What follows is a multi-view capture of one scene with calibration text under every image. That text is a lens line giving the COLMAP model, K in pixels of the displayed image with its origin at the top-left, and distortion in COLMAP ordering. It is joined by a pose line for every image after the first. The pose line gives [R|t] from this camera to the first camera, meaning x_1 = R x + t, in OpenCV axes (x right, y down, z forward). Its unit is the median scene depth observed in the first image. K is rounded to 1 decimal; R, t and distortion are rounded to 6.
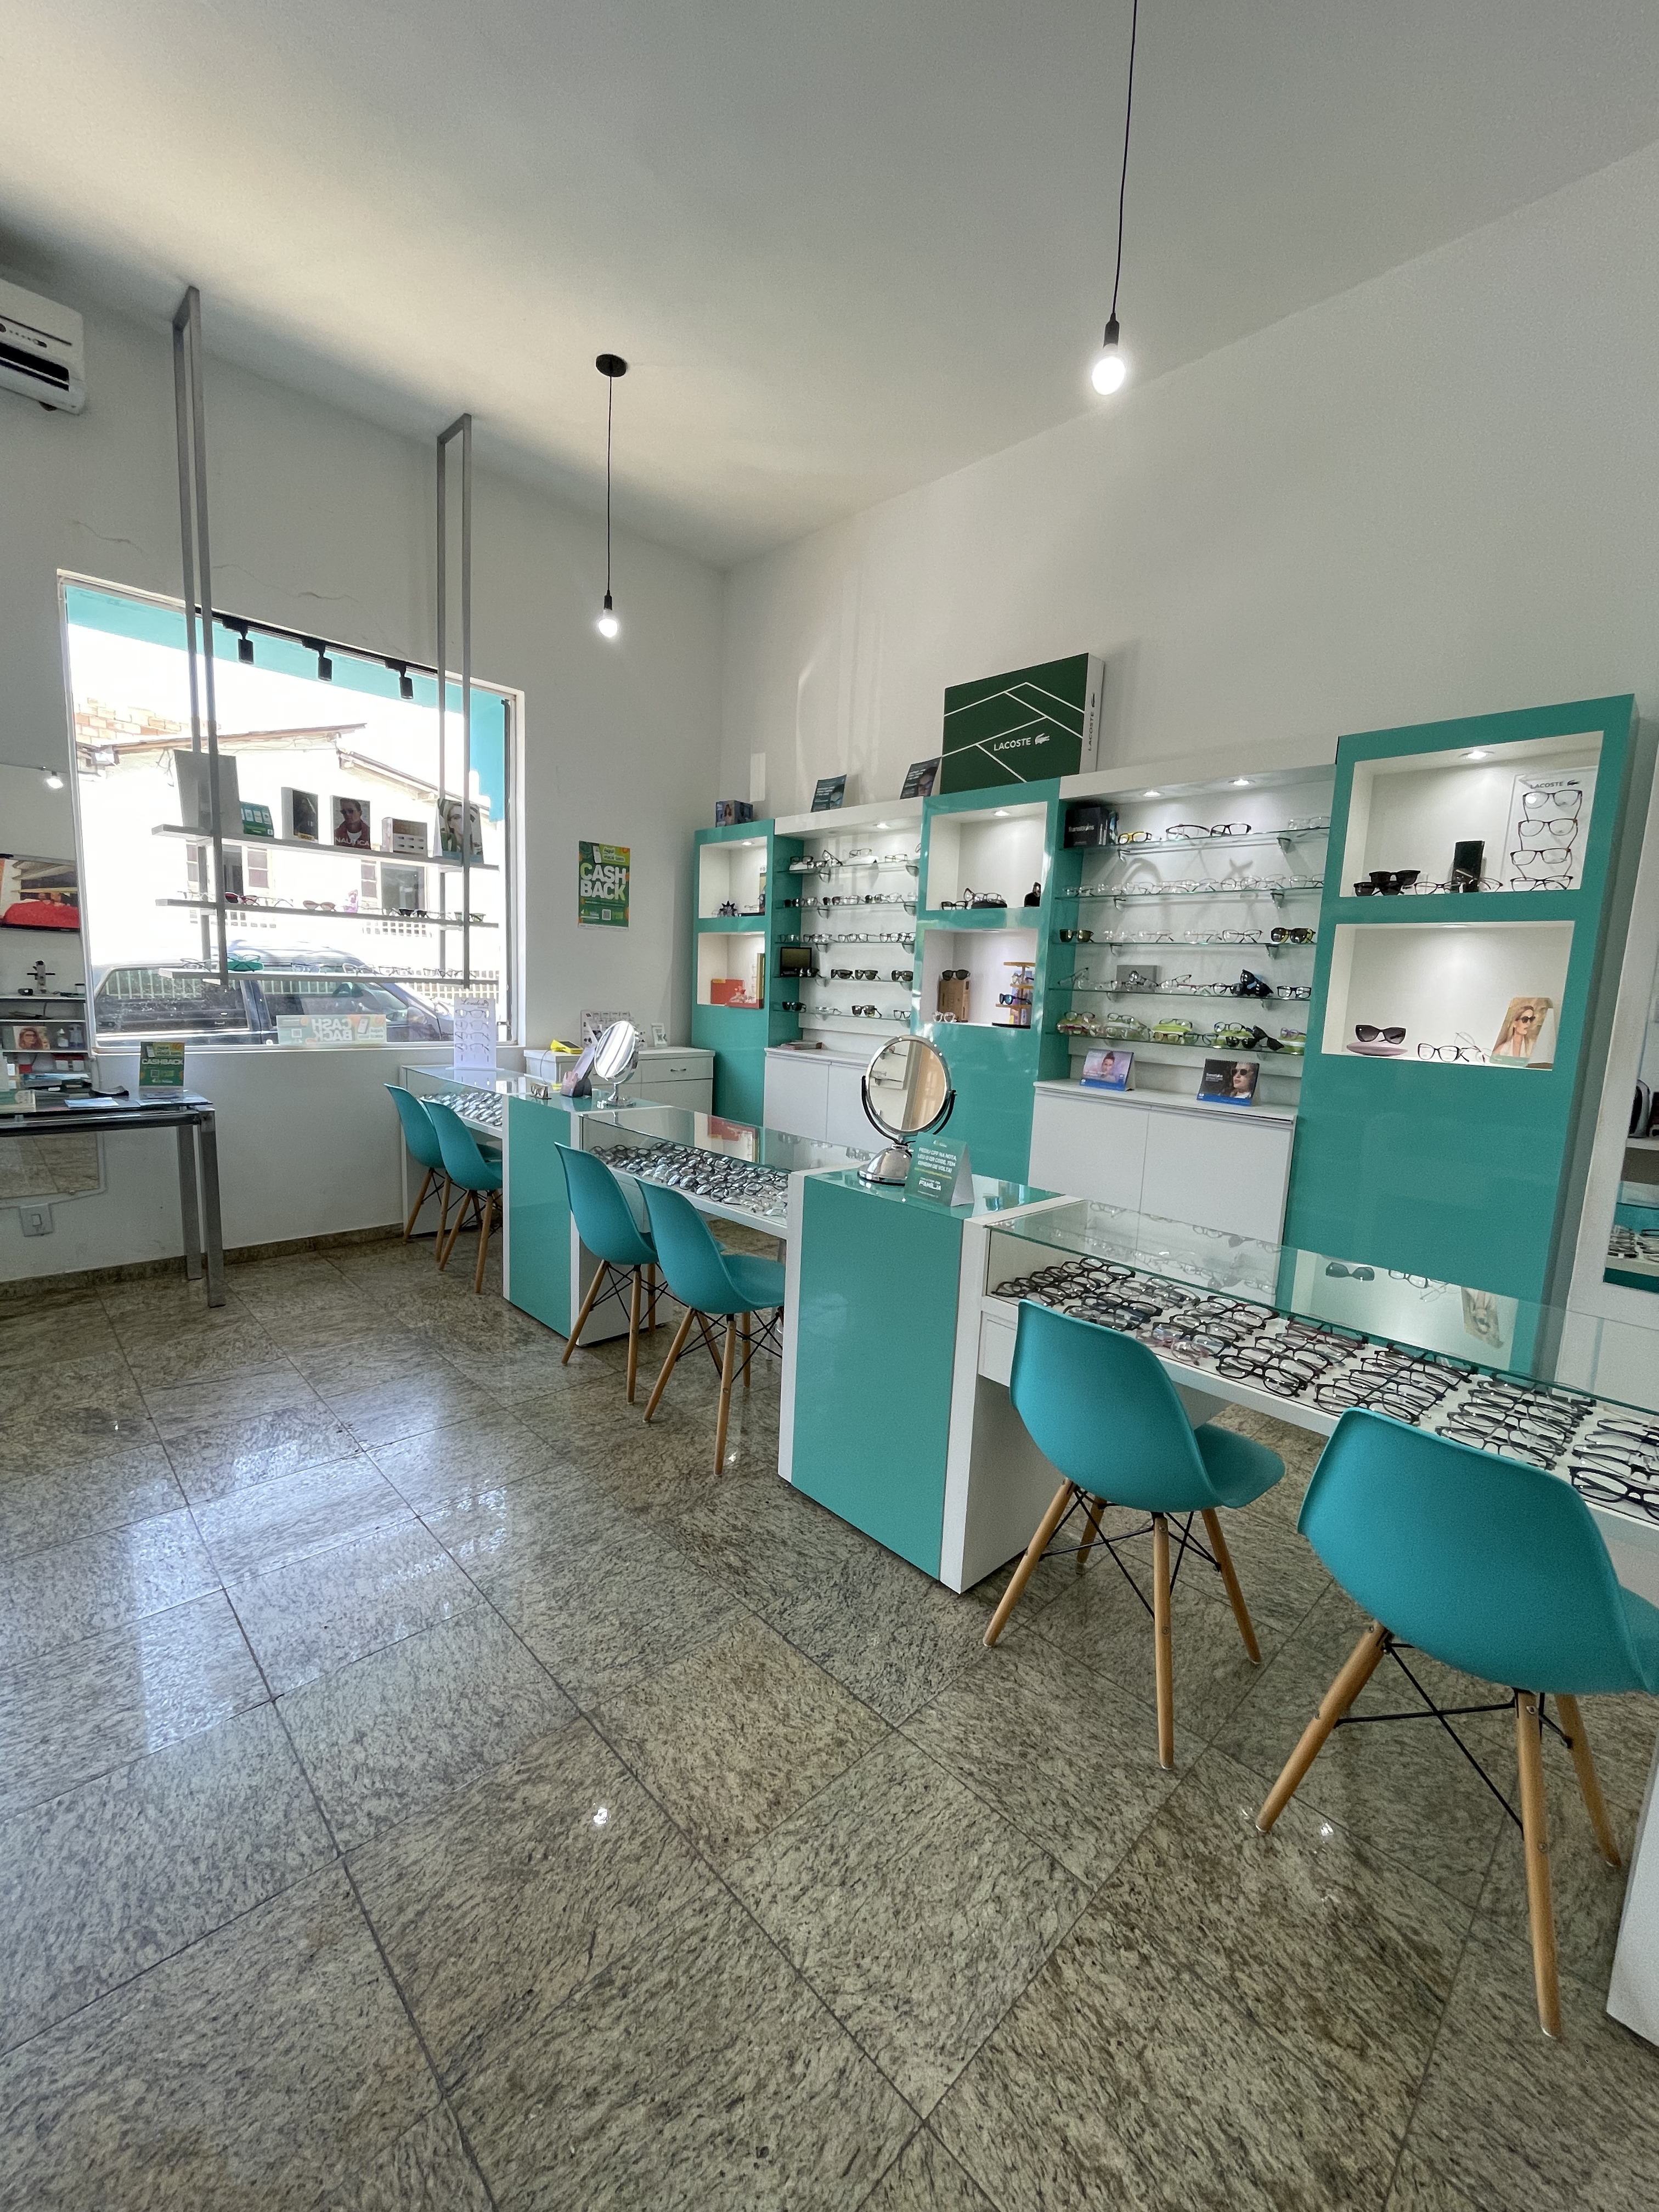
lens RADIAL K [[898.4, 0, 829.5], [0, 898.4, 1106.0], [0, 0, 1]] dist [-0.000861, -0.000399]
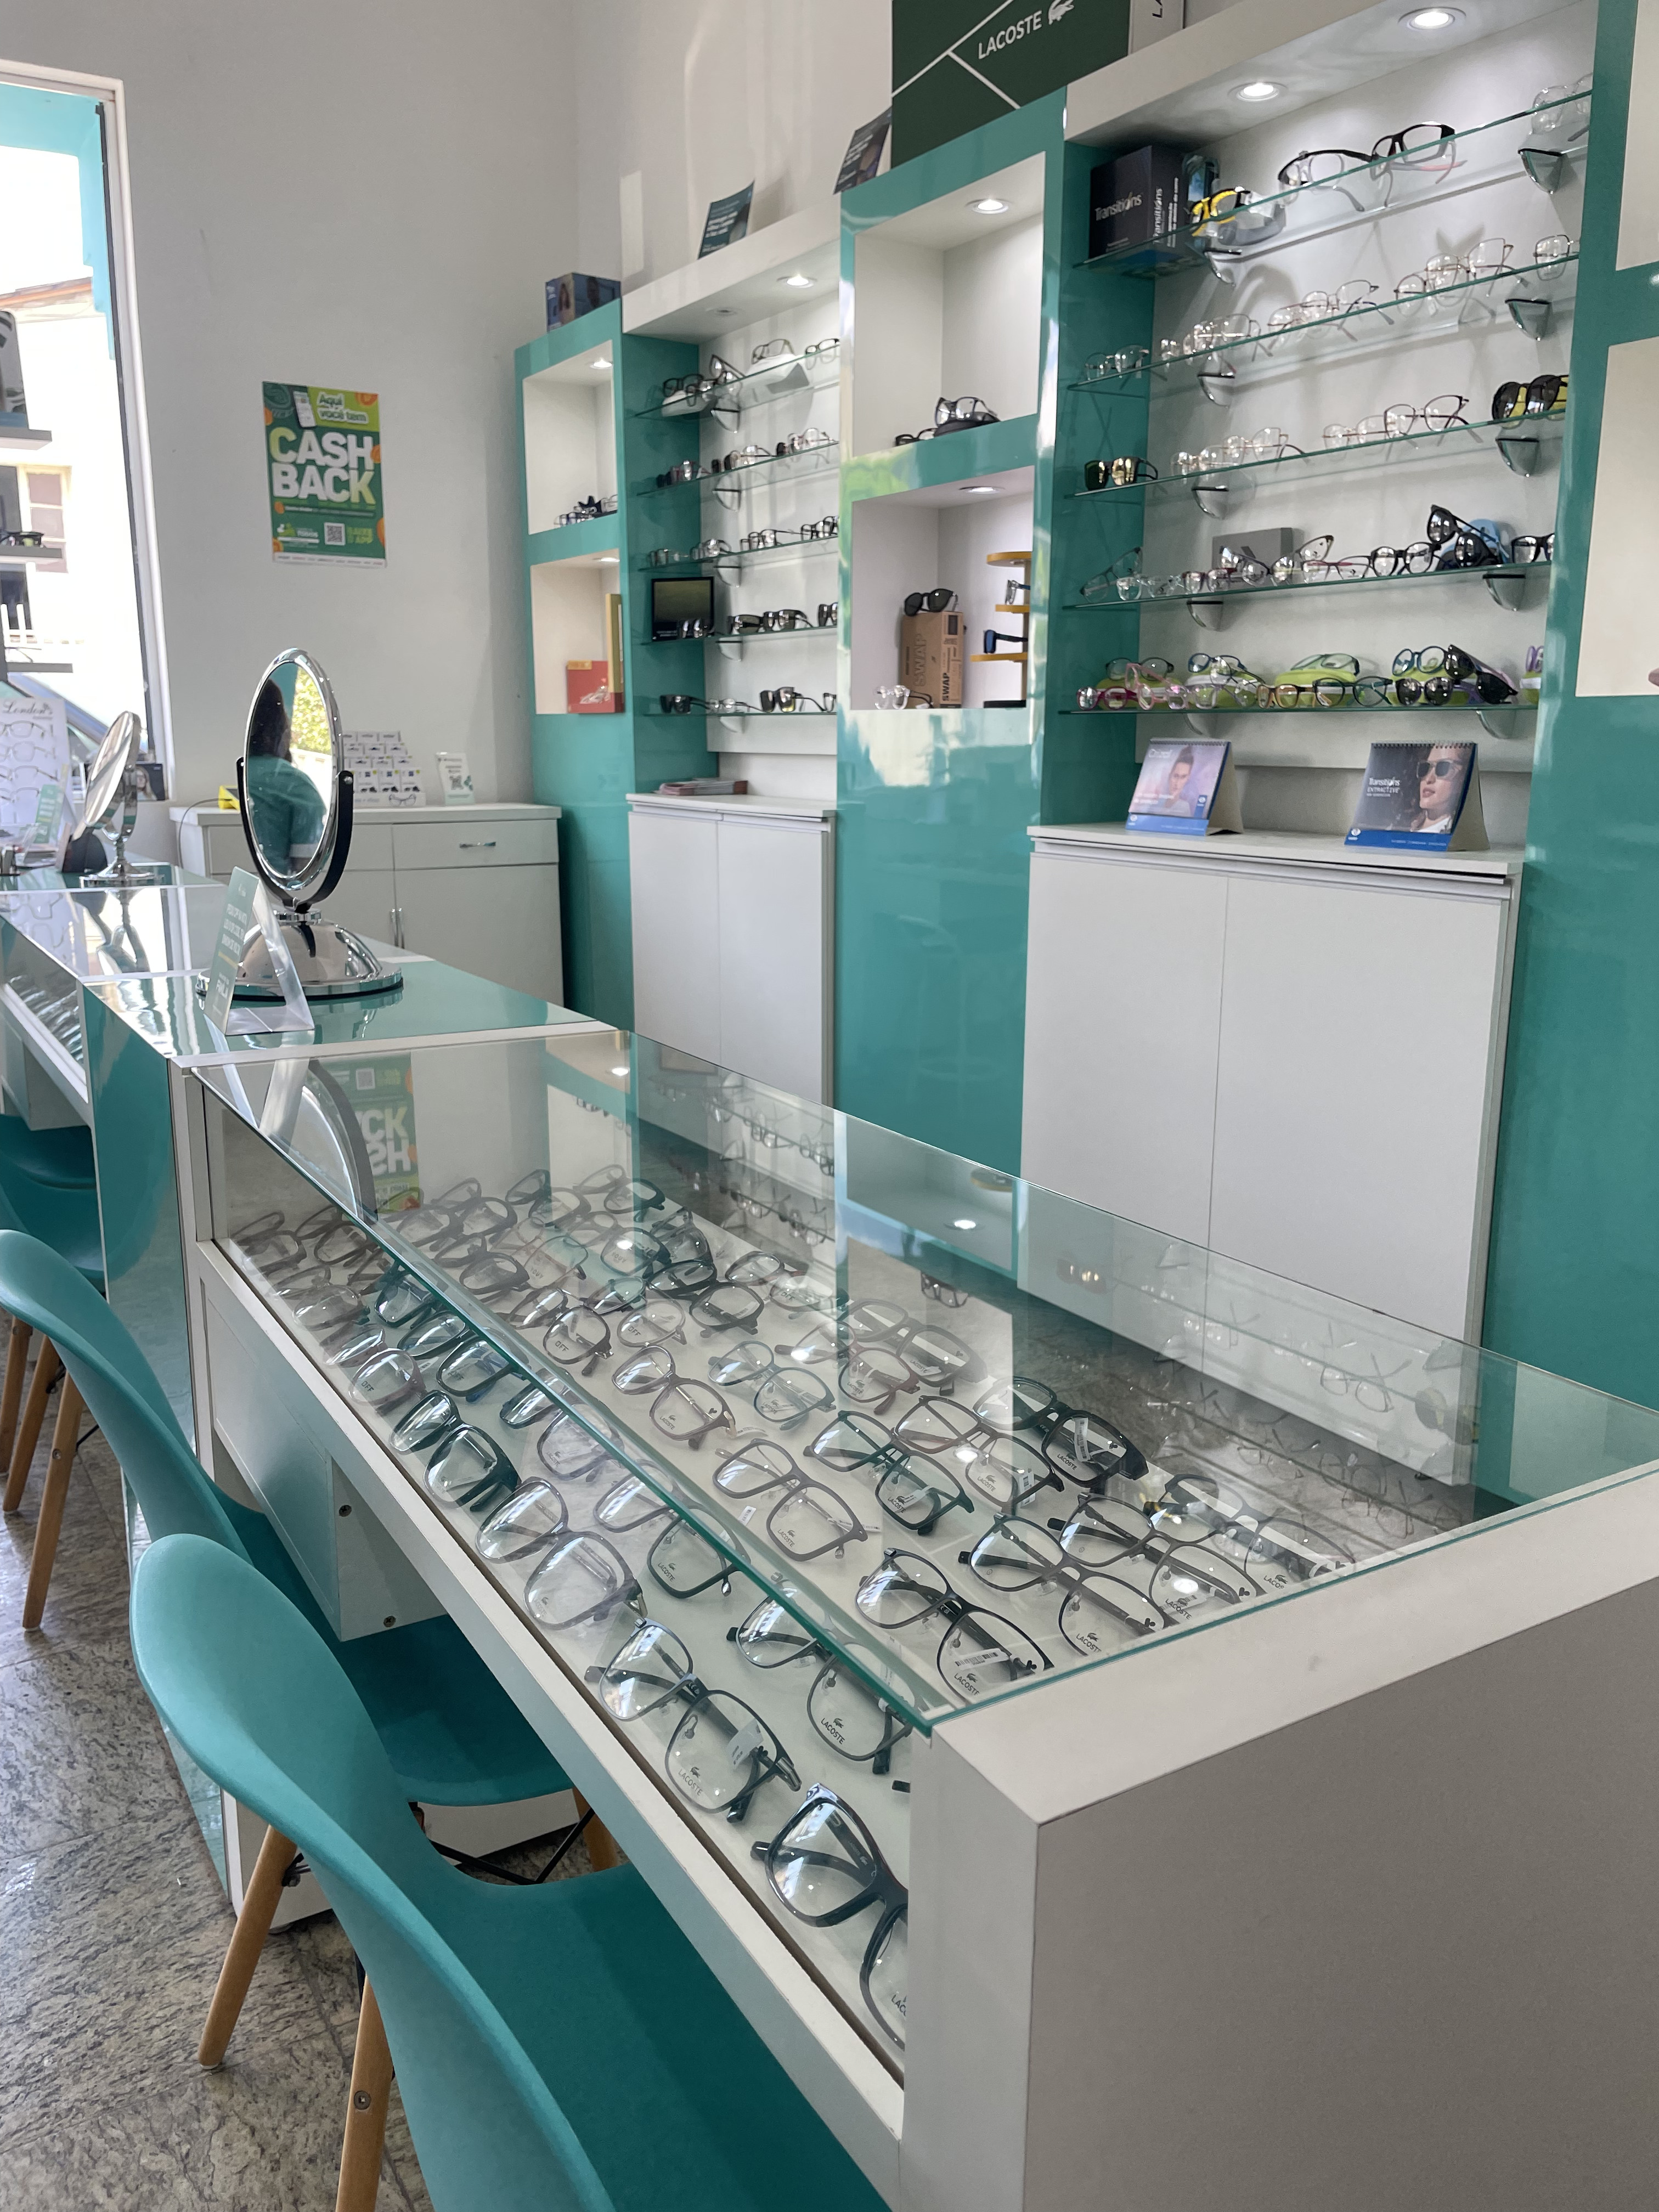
lens RADIAL K [[1692.5, 0, 828.7], [0, 1692.5, 1069.5], [0, 0, 1]] dist [0.097651, -0.134716]
pose [[0.974924, 0.004969, -0.222482, 0.300522], [0.007293, 0.998500, 0.054259, 0.044579], [0.222418, -0.054521, 0.973426, 0.150557]]
